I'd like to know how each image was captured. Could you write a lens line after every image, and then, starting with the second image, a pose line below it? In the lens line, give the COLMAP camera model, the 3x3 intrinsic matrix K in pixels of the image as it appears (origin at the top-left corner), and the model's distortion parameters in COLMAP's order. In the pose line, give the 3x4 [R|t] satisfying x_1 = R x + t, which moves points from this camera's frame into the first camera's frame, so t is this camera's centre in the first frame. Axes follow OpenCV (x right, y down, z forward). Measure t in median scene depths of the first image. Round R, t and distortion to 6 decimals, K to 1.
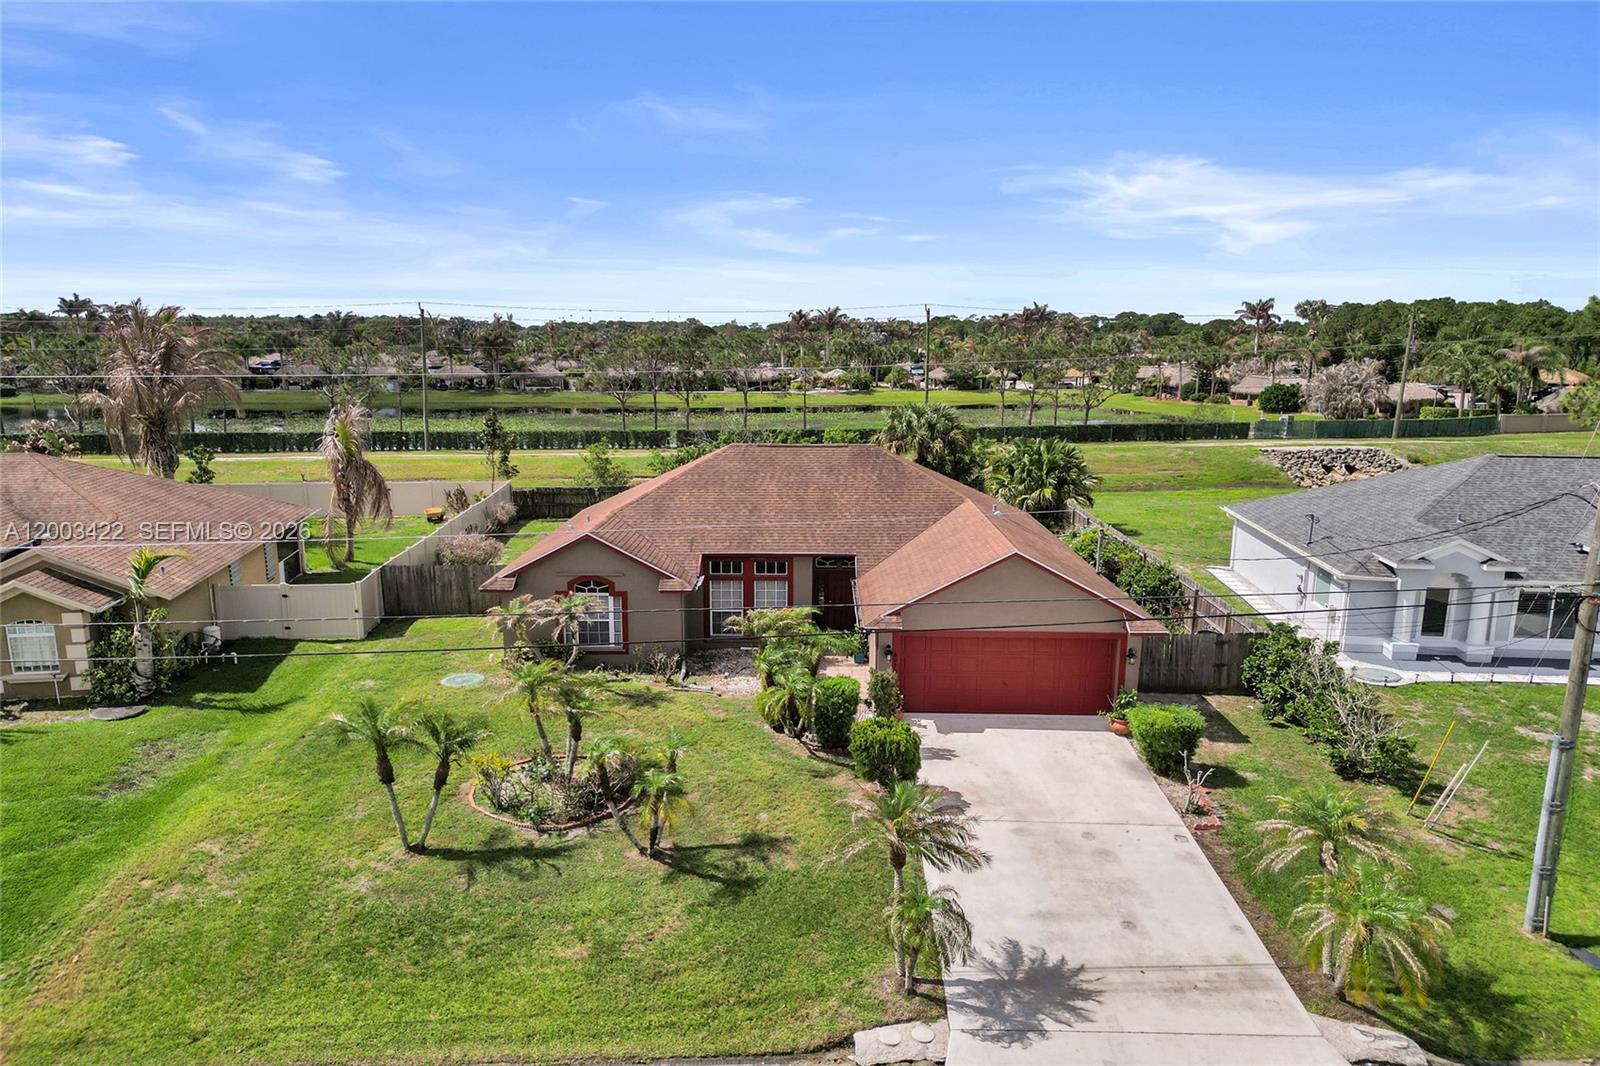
lens RADIAL K [[1177.1, 0, 800.0], [0, 1177.1, 533.0], [0, 0, 1]] dist [0.087891, -0.113074]
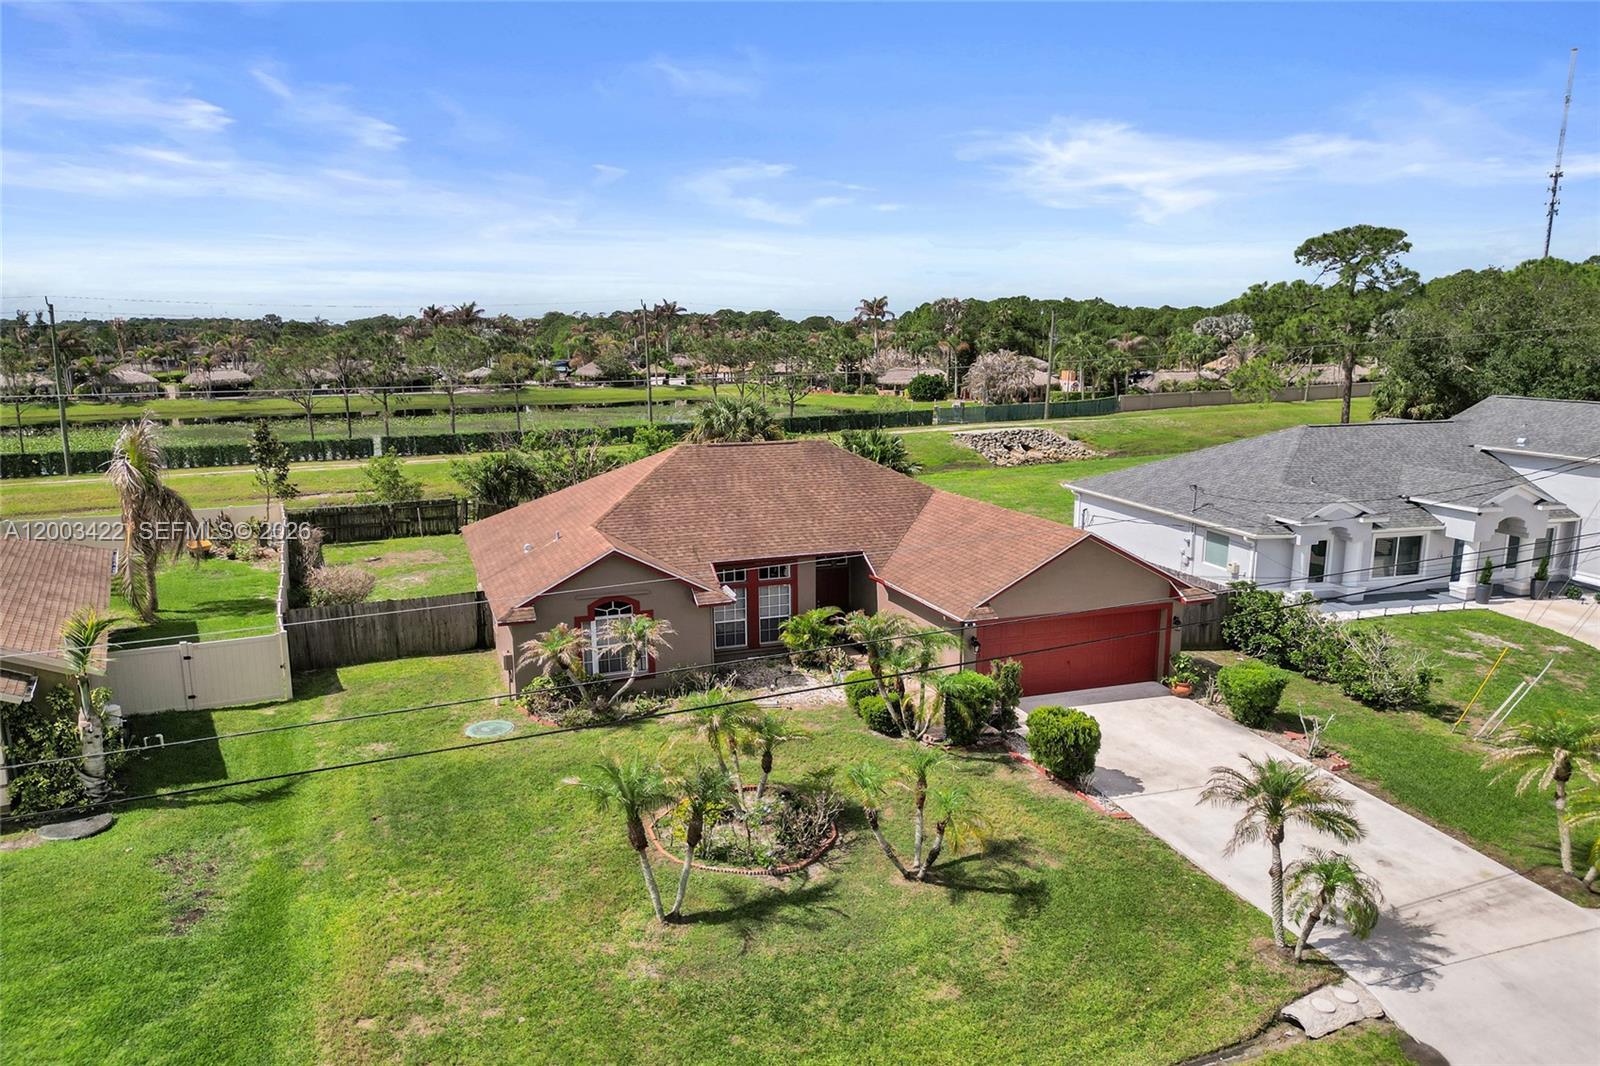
lens RADIAL K [[1177.1, 0, 800.0], [0, 1177.1, 533.0], [0, 0, 1]] dist [0.087891, -0.113074]
pose [[0.930507, -0.071668, 0.359194, -0.389953], [0.070824, 0.997368, 0.015529, -0.017199], [-0.359361, 0.010990, 0.933134, 0.111902]]
